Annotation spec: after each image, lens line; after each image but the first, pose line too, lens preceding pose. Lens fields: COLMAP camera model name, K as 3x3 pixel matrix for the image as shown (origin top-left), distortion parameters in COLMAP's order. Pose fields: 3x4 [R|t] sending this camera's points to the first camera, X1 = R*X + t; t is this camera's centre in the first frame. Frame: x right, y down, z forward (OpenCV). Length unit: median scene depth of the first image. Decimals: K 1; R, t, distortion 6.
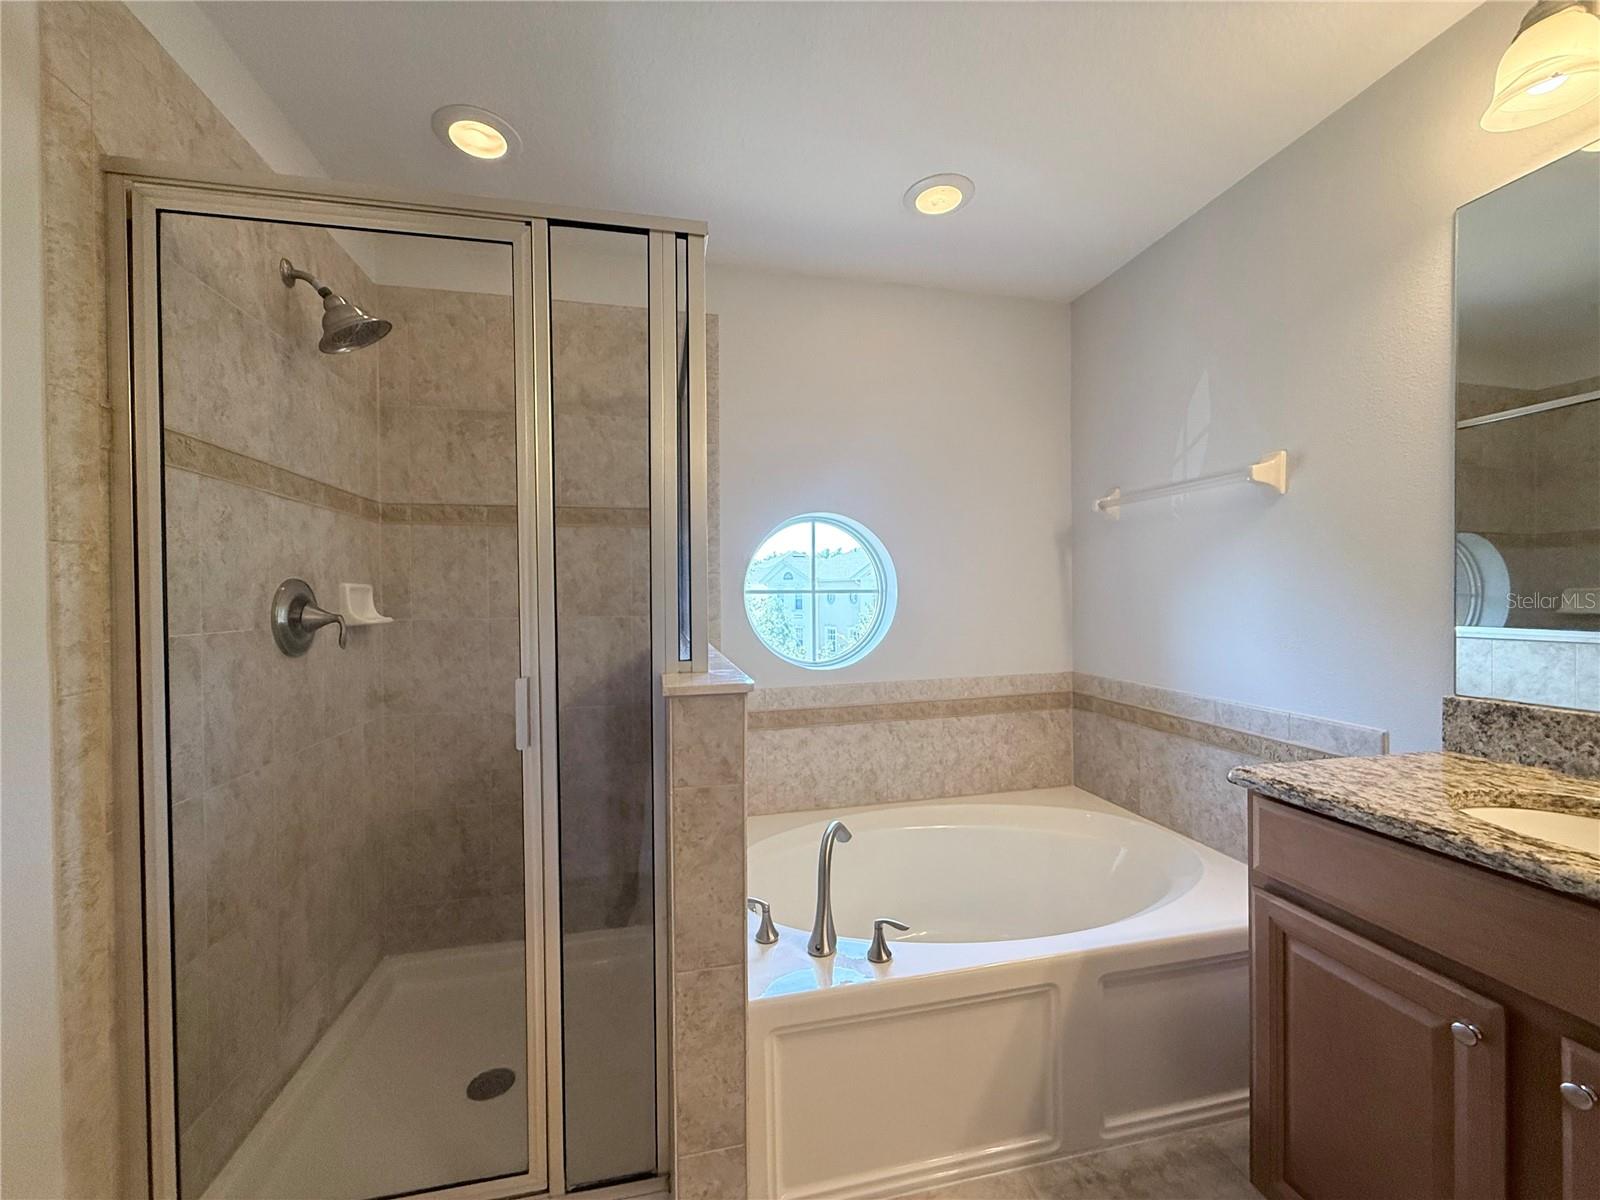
lens RADIAL K [[637.2, 0, 794.1], [0, 637.2, 599.0], [0, 0, 1]] dist [-0.003998, 0.000627]
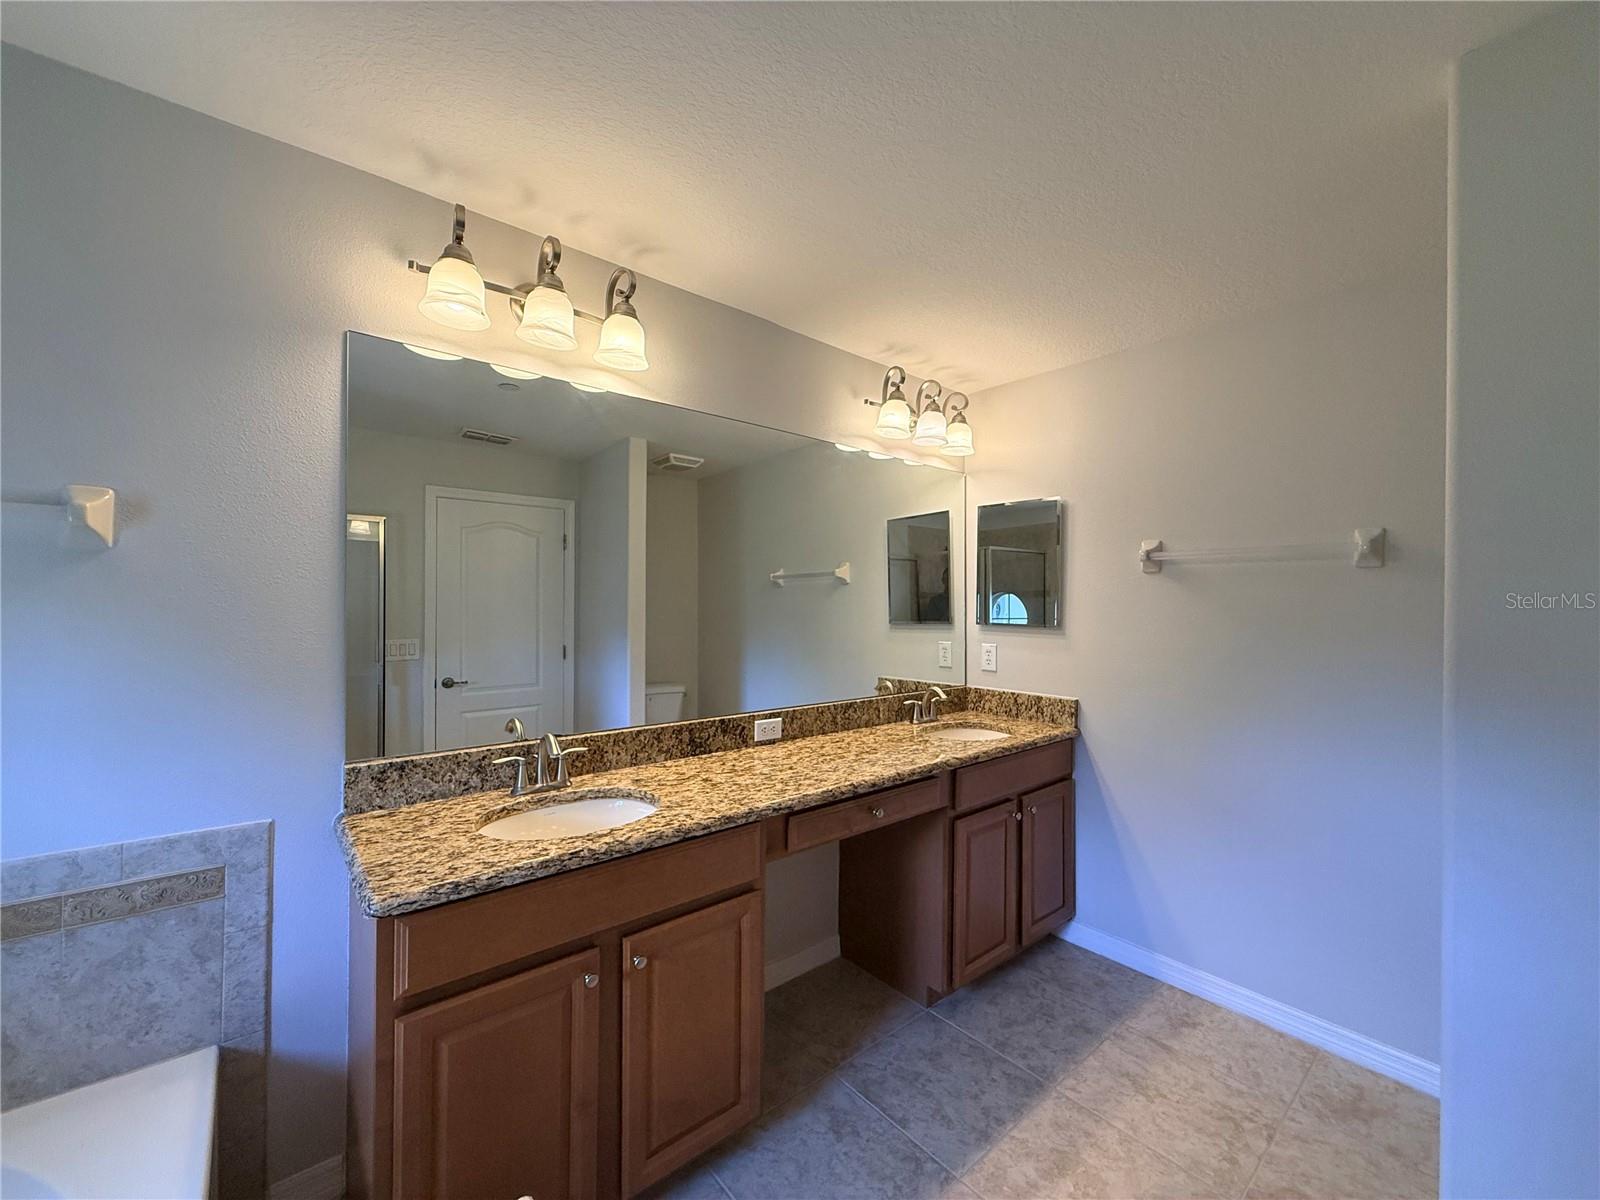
lens RADIAL K [[637.2, 0, 807.1], [0, 637.2, 603.9], [0, 0, 1]] dist [-0.003998, 0.000627]
pose [[-0.479771, 0.002365, 0.877391, -0.193707], [-0.003286, 0.999985, -0.004493, -0.075582], [-0.877388, -0.005039, -0.479756, 0.493392]]
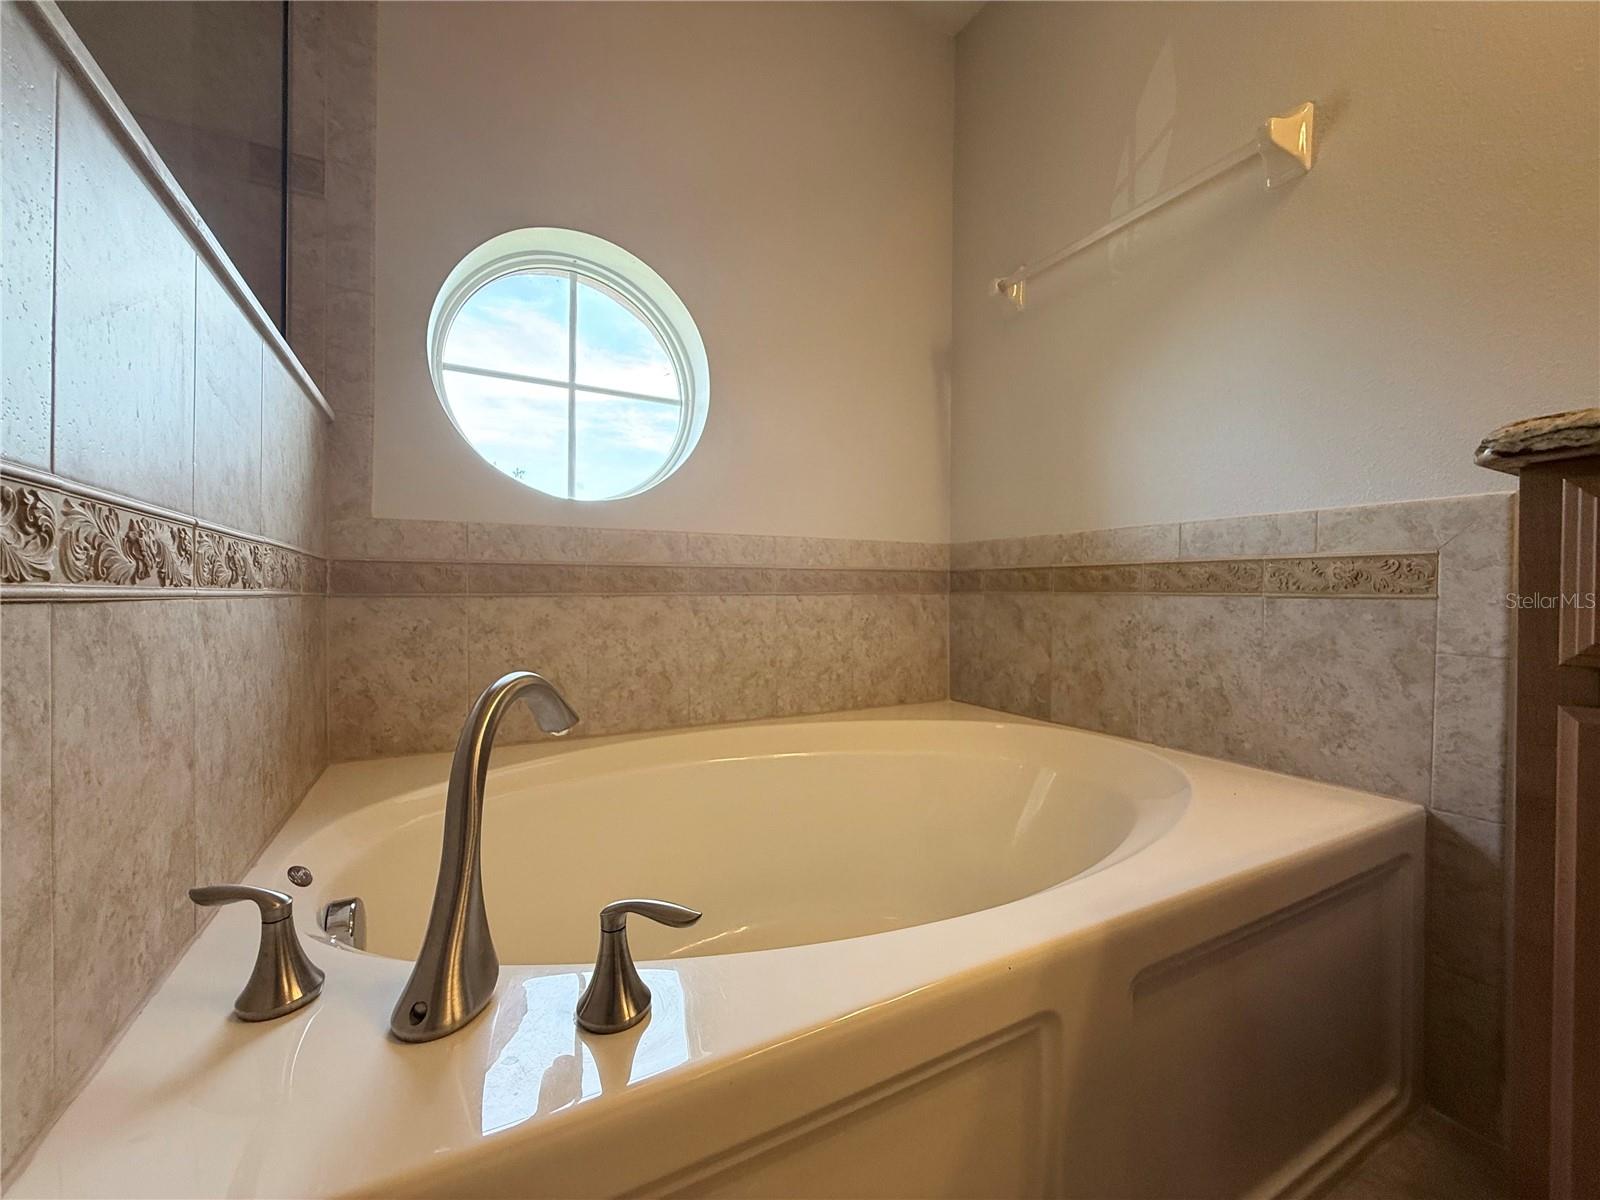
lens RADIAL K [[637.2, 0, 792.6], [0, 637.2, 602.4], [0, 0, 1]] dist [-0.003998, 0.000627]
pose [[0.963264, 0.014406, 0.268170, 0.081098], [-0.014968, 0.999888, 0.000050, 0.210709], [-0.268140, -0.004062, 0.963371, 0.399272]]
